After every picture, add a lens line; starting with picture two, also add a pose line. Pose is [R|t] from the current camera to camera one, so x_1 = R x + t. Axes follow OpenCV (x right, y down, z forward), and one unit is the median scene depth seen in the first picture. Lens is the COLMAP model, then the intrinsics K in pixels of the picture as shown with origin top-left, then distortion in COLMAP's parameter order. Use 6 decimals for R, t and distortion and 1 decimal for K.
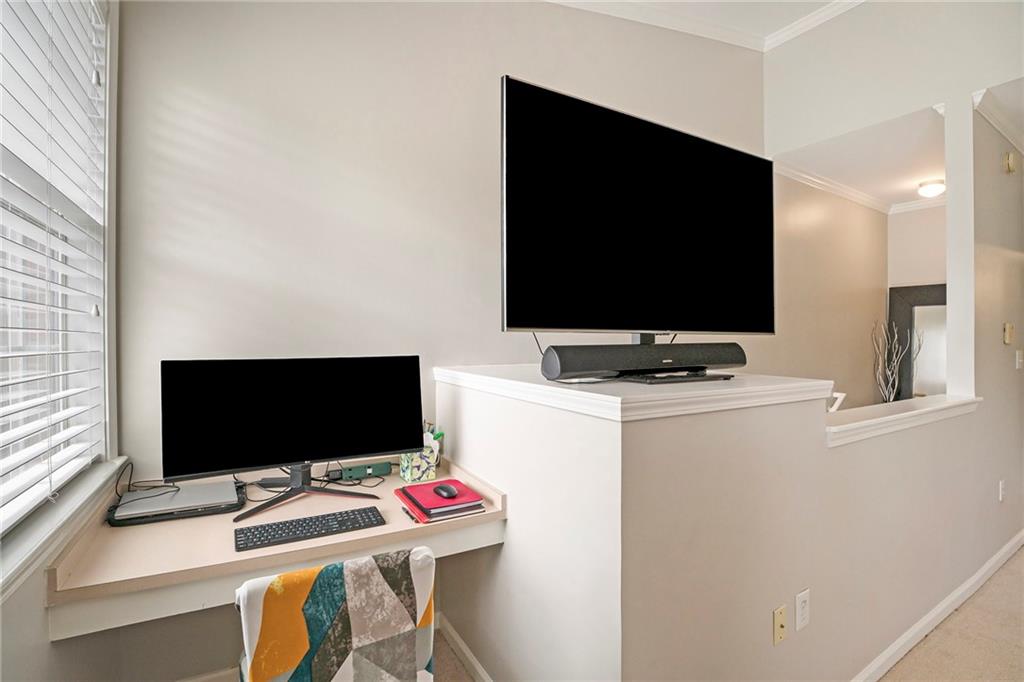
lens RADIAL K [[460.7, 0, 508.2], [0, 460.7, 347.6], [0, 0, 1]] dist [-0.044097, 0.000156]
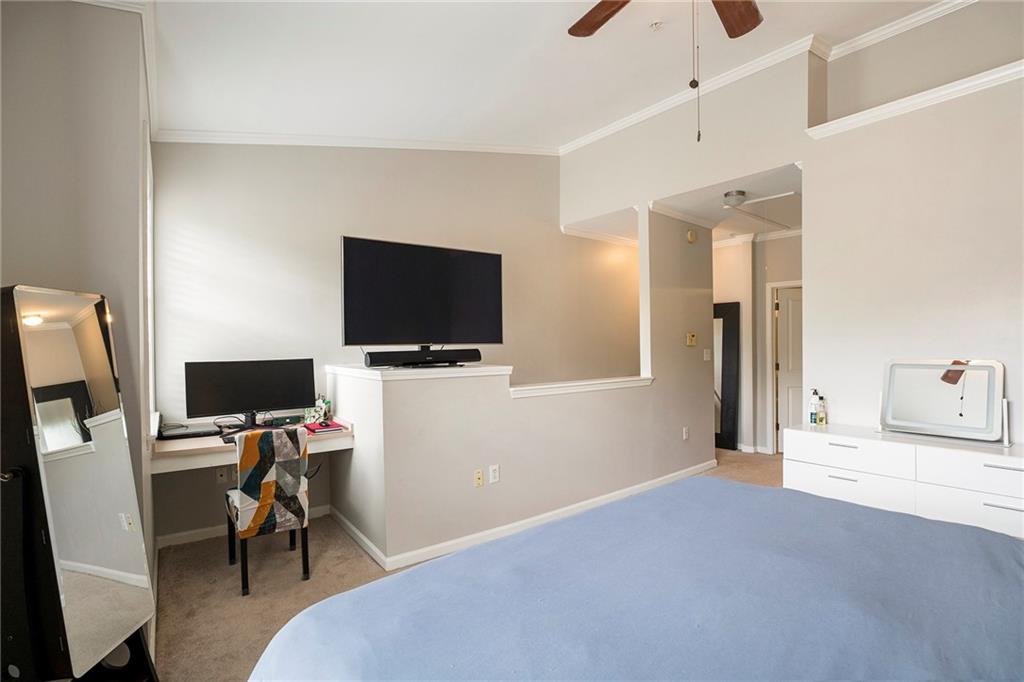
lens RADIAL K [[487.2, 0, 514.9], [0, 487.2, 331.4], [0, 0, 1]] dist [-0.047149, -0.000013]
pose [[0.993195, -0.015785, 0.115392, 0.482374], [0.020872, 0.998857, -0.043008, 0.010069], [-0.114581, 0.045124, 0.992389, -1.306256]]
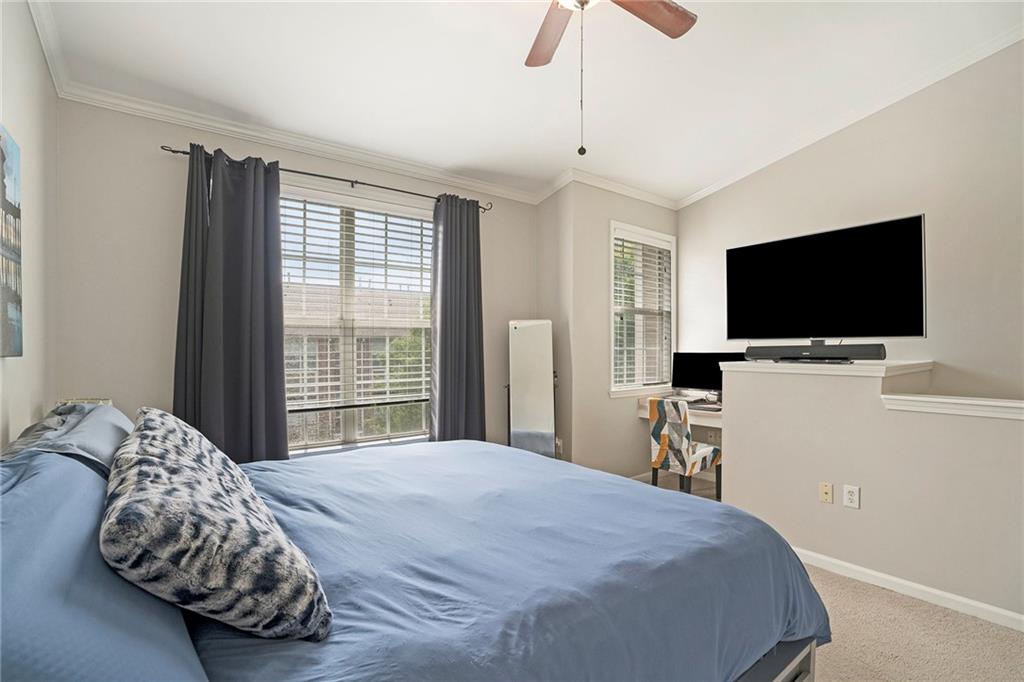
lens RADIAL K [[493.1, 0, 509.6], [0, 493.1, 337.6], [0, 0, 1]] dist [-0.030058, -0.000018]
pose [[0.101322, -0.025997, -0.994514, 2.343060], [-0.008891, 0.999595, -0.027036, 0.029477], [0.994814, 0.011581, 0.101050, -0.518052]]
